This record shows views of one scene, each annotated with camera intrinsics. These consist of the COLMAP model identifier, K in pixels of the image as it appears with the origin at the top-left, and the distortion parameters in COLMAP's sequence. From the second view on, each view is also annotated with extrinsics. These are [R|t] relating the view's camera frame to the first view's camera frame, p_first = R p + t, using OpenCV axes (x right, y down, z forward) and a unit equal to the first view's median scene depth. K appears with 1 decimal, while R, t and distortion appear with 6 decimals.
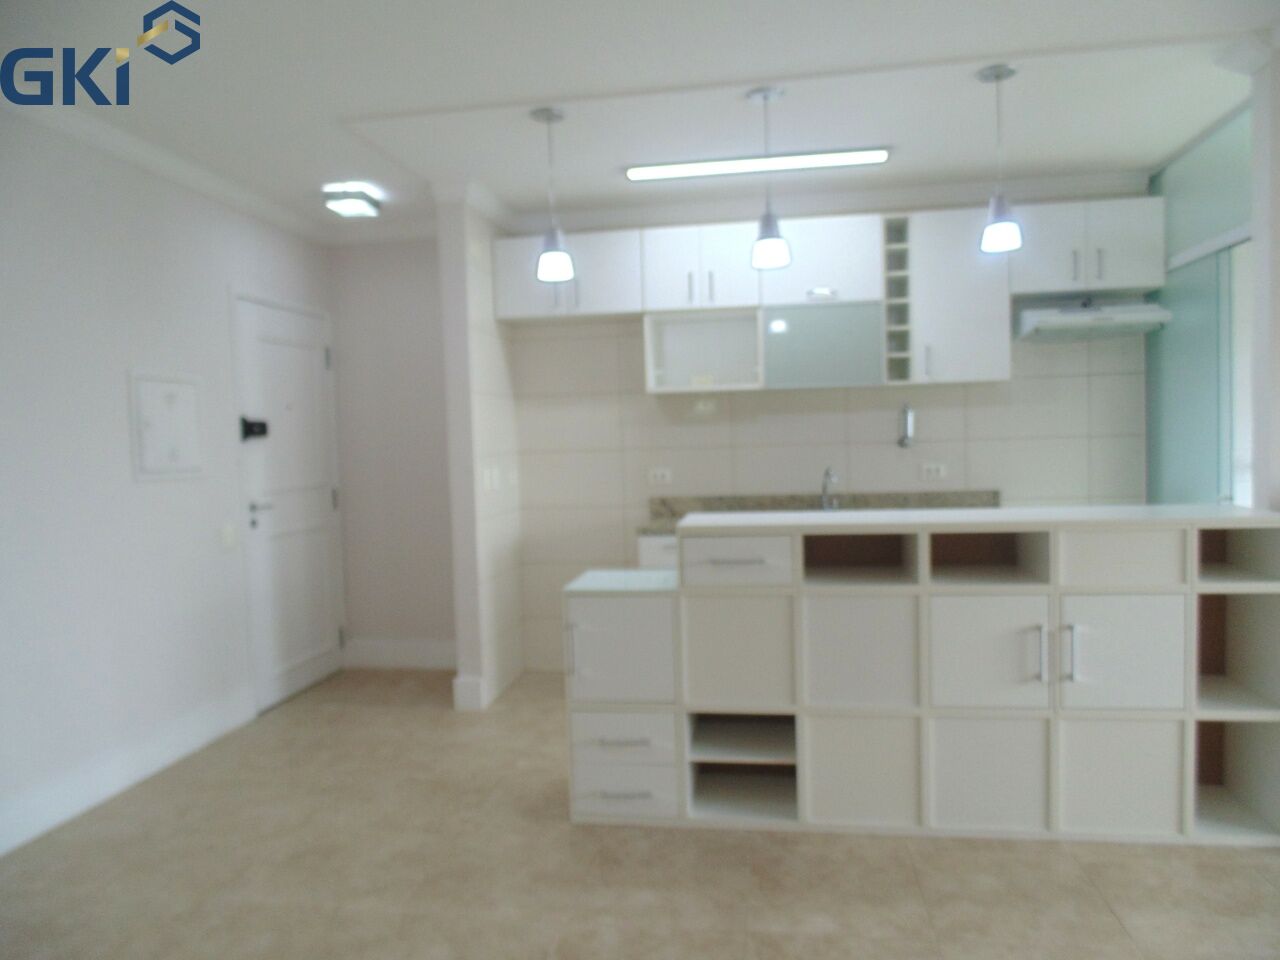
lens RADIAL K [[834.3, 0, 653.5], [0, 834.3, 475.2], [0, 0, 1]] dist [-0.008389, -0.010465]
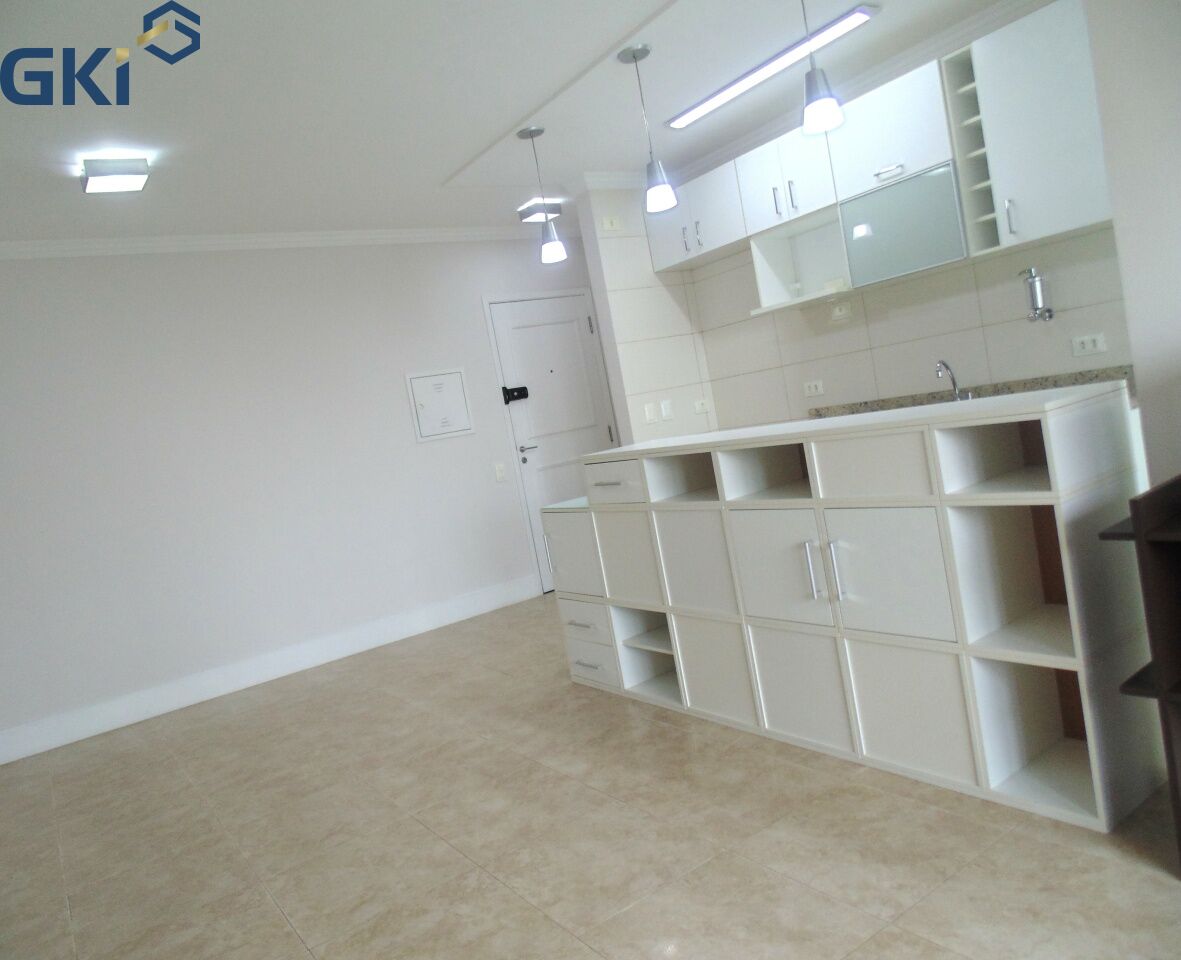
lens RADIAL K [[836.7, 0, 581.2], [0, 836.7, 480.2], [0, 0, 1]] dist [-0.018765, 0.000431]
pose [[0.676834, -0.038294, -0.735139, 0.666202], [0.131235, 0.988925, 0.069312, 0.005554], [0.724344, -0.143388, 0.674363, 0.112008]]
